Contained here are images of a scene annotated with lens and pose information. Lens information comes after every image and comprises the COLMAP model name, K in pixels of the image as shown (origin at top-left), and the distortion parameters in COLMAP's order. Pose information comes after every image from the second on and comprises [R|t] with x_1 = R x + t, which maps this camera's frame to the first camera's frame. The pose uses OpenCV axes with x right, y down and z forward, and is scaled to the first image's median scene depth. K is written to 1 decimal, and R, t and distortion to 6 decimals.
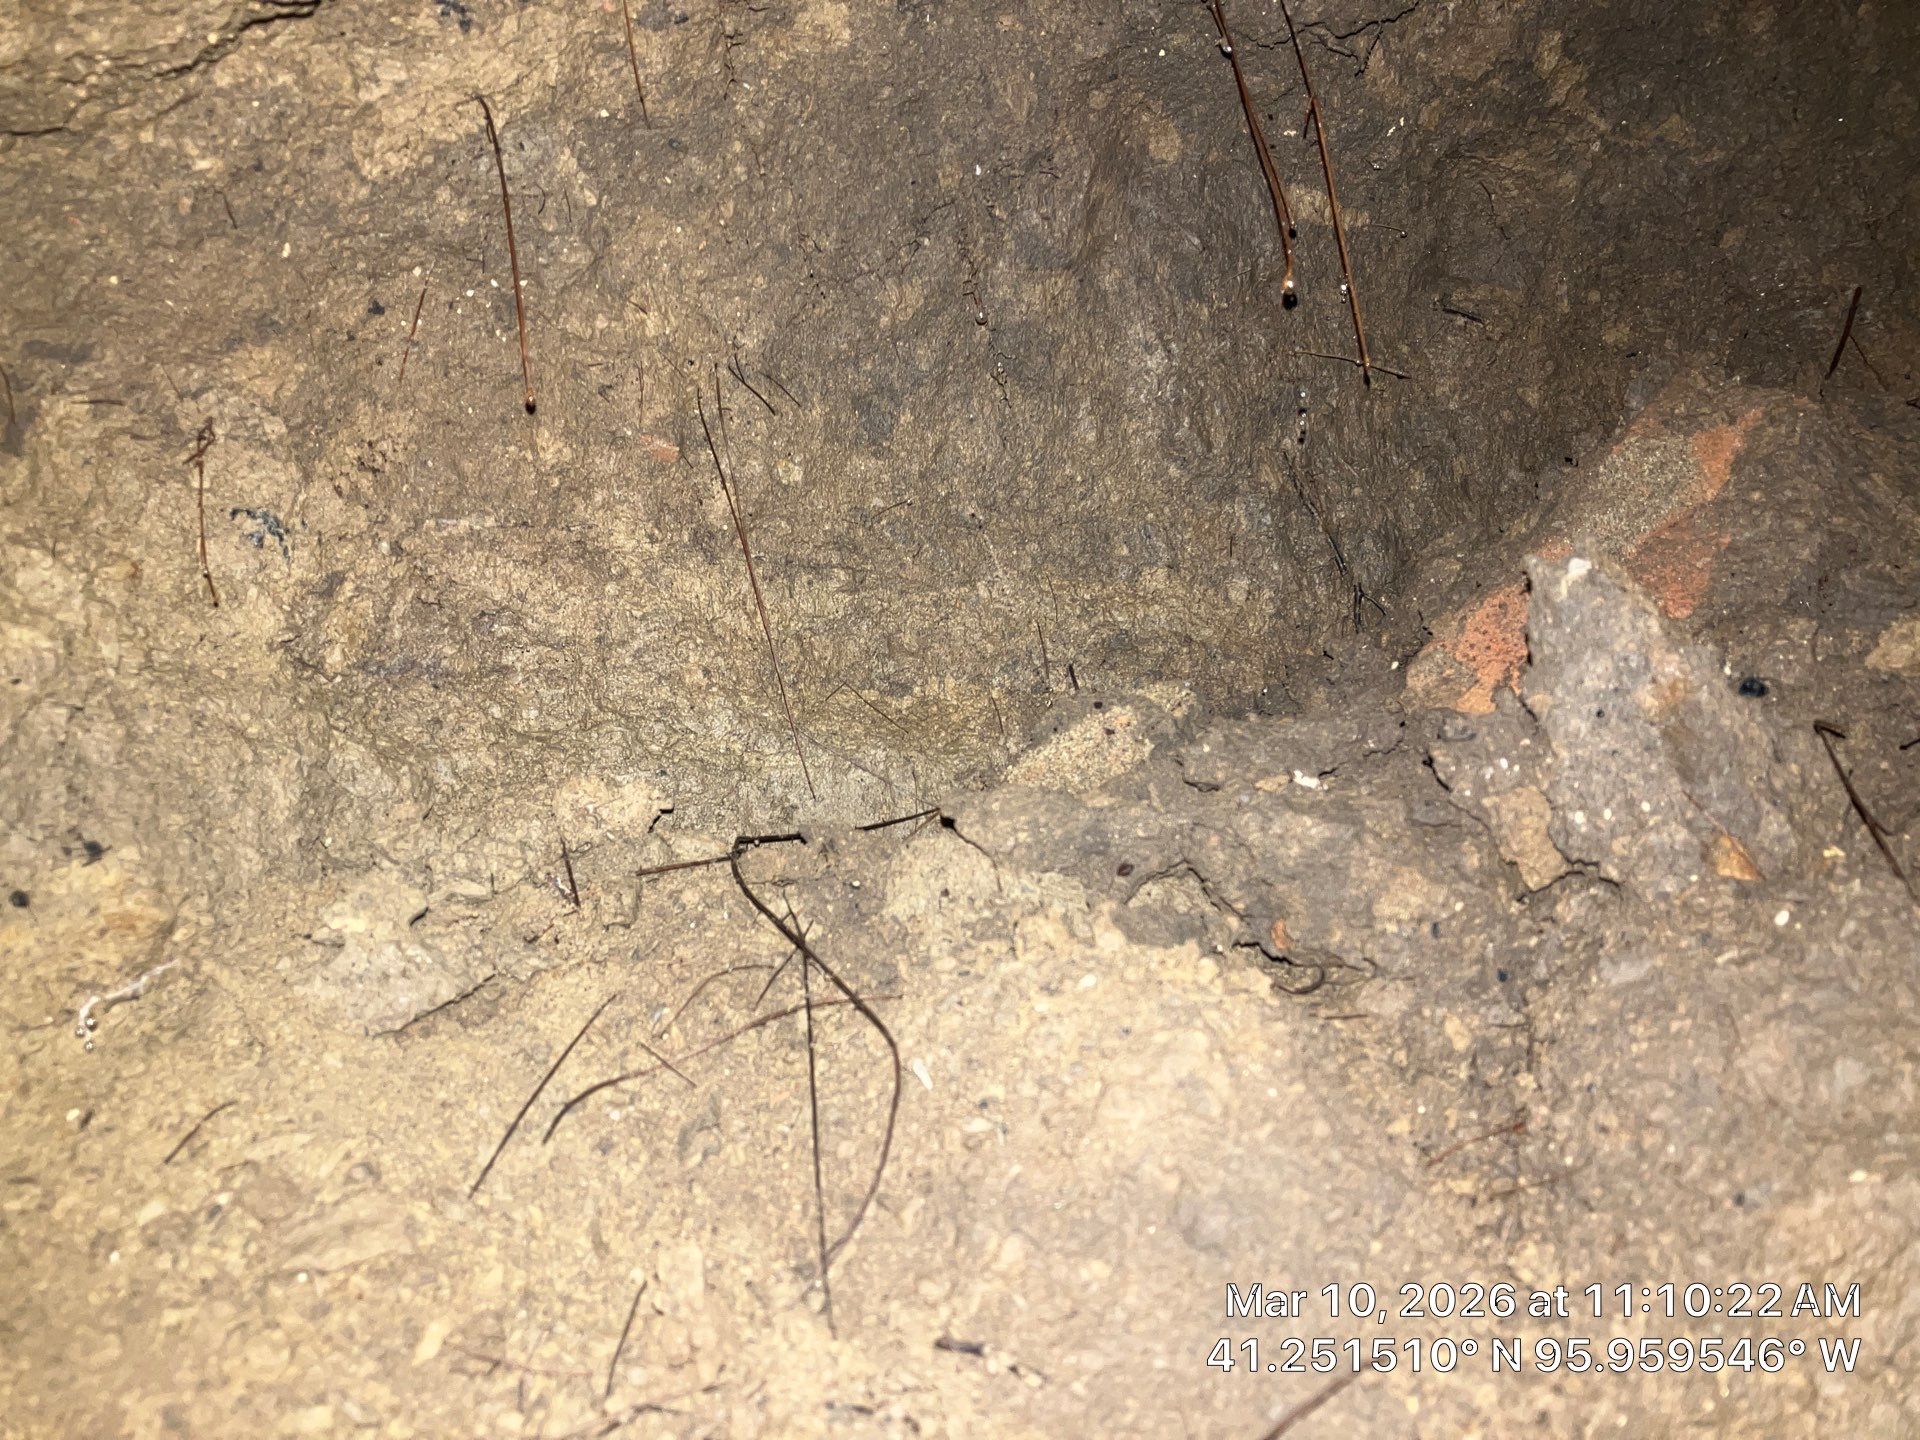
lens RADIAL K [[1577.9, 0, 943.8], [0, 1577.9, 712.3], [0, 0, 1]] dist [-0.004267, 0.014686]
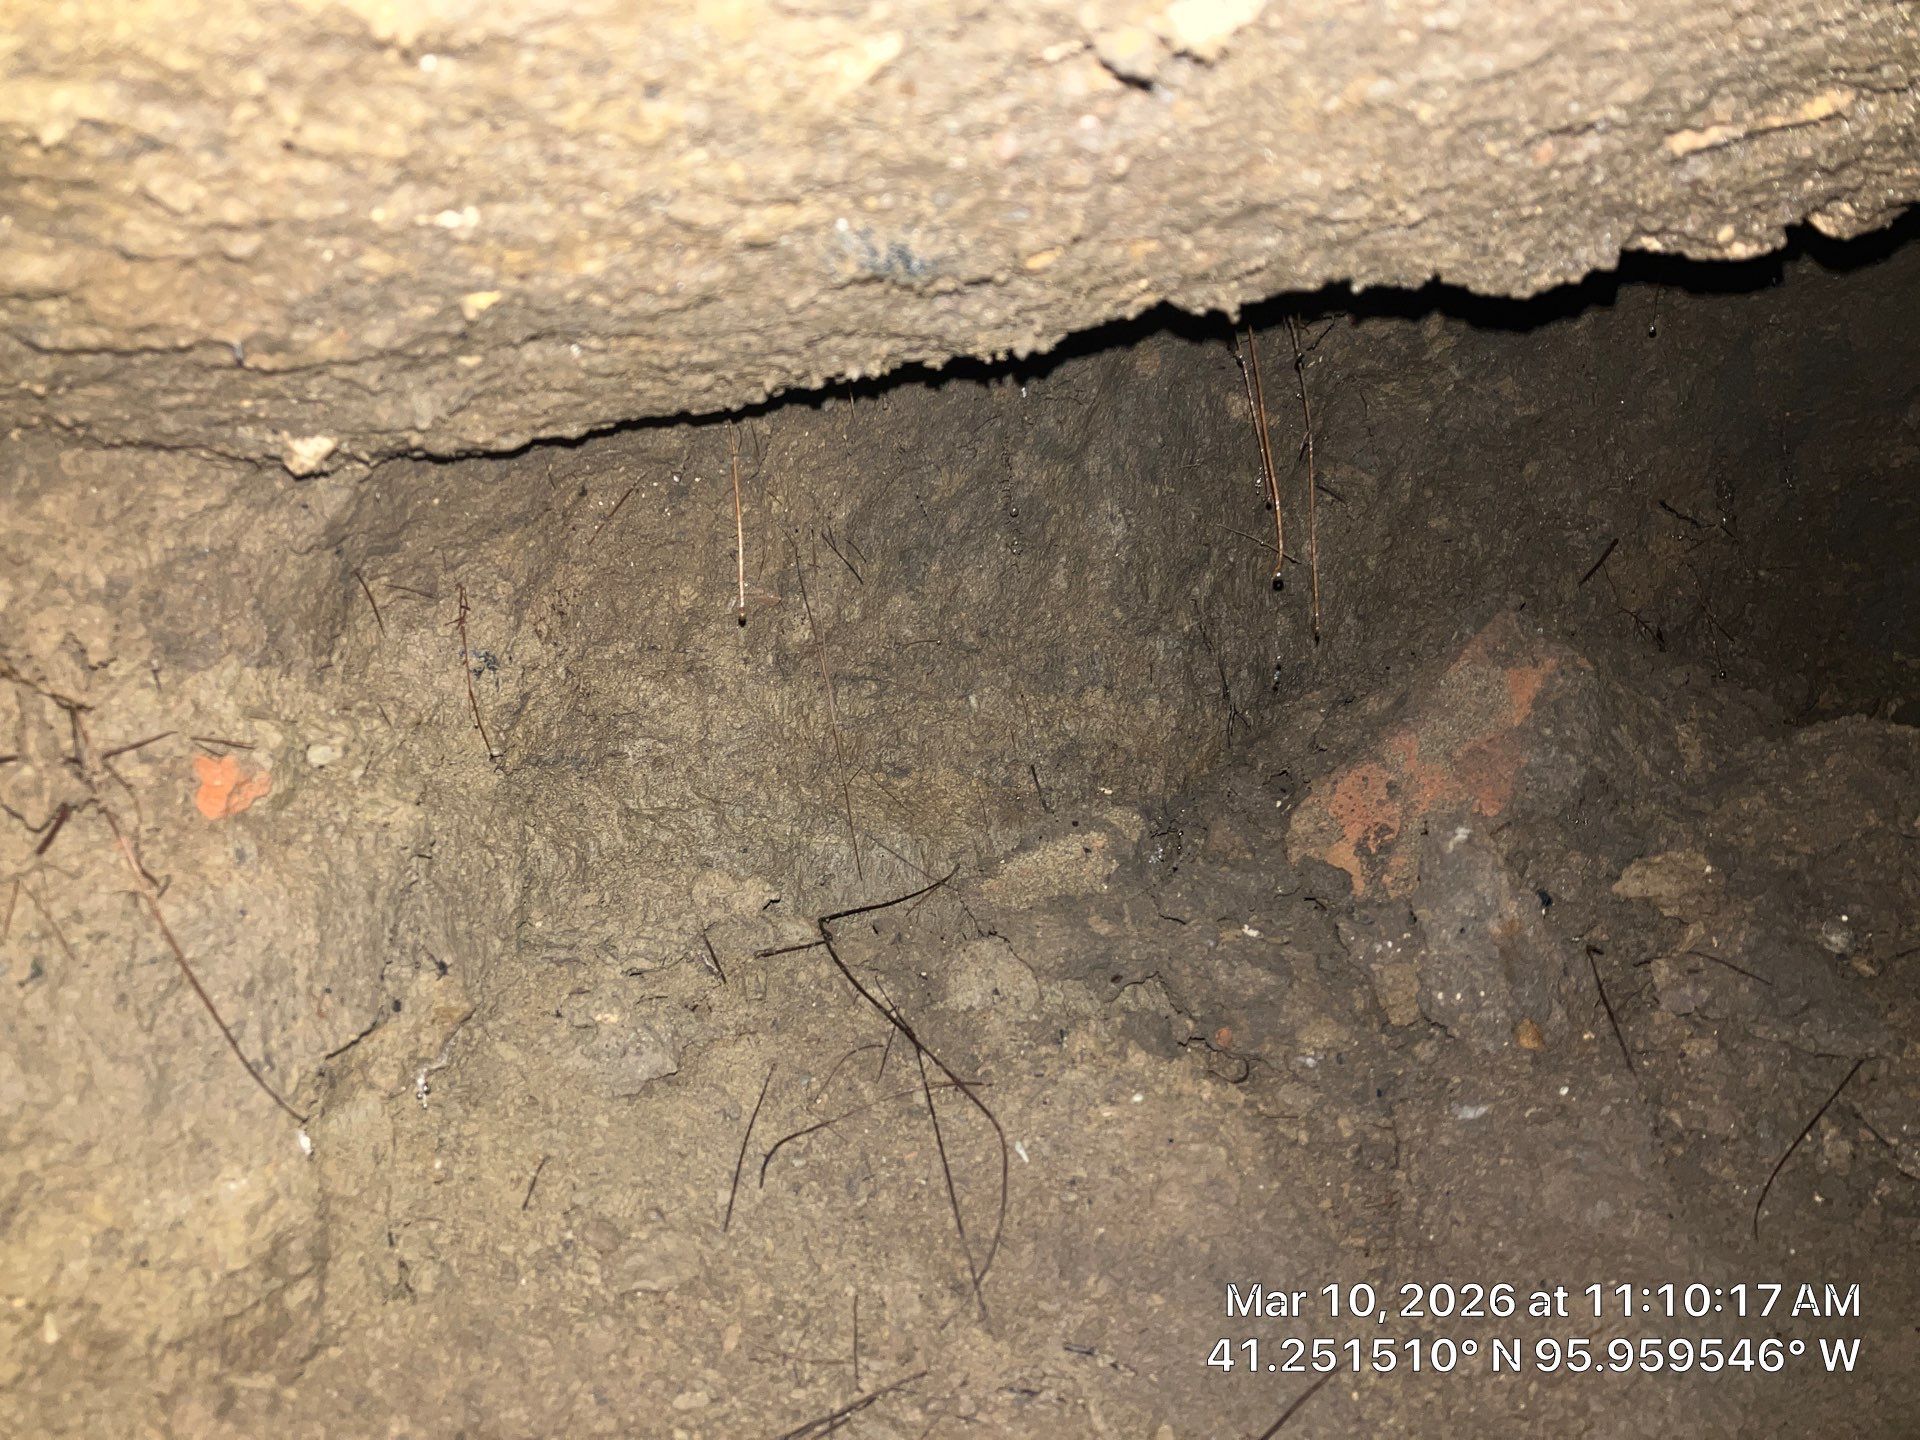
lens RADIAL K [[1544.2, 0, 939.9], [0, 1544.2, 715.9], [0, 0, 1]] dist [0.020198, -0.034240]
pose [[0.974314, 0.090372, 0.206267, -0.326711], [-0.113655, 0.988066, 0.103957, -0.244201], [-0.194410, -0.124730, 0.972958, -0.269752]]
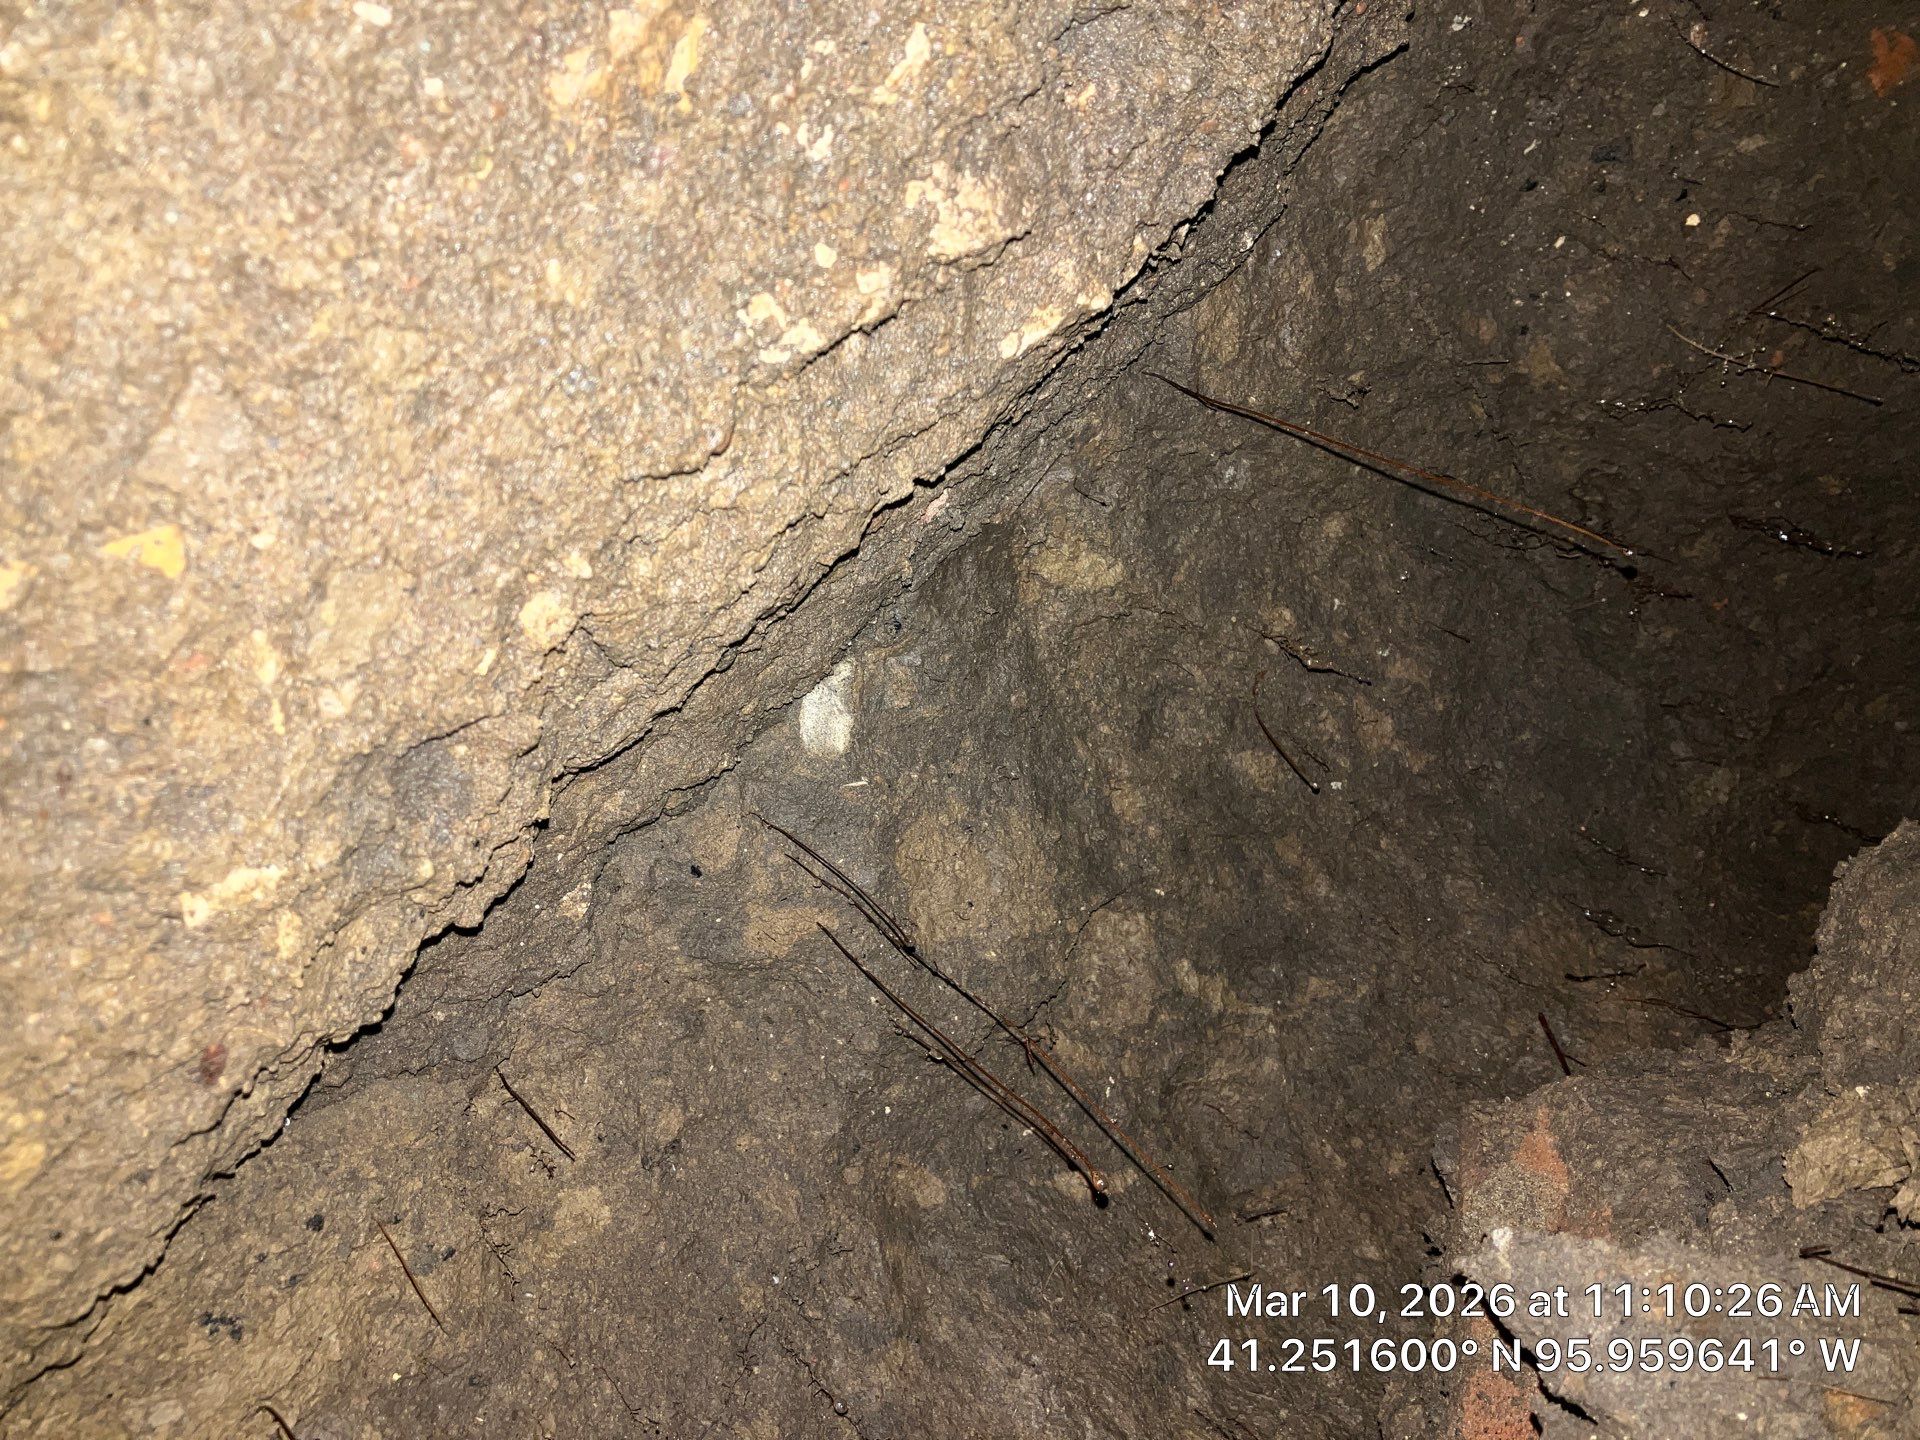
lens RADIAL K [[1571.5, 0, 938.6], [0, 1571.5, 723.8], [0, 0, 1]] dist [0.004664, -0.016146]
pose [[0.882960, -0.363970, 0.296492, -0.064147], [0.467602, 0.625923, -0.624154, 0.125177], [0.041593, 0.689743, 0.722858, 0.050094]]
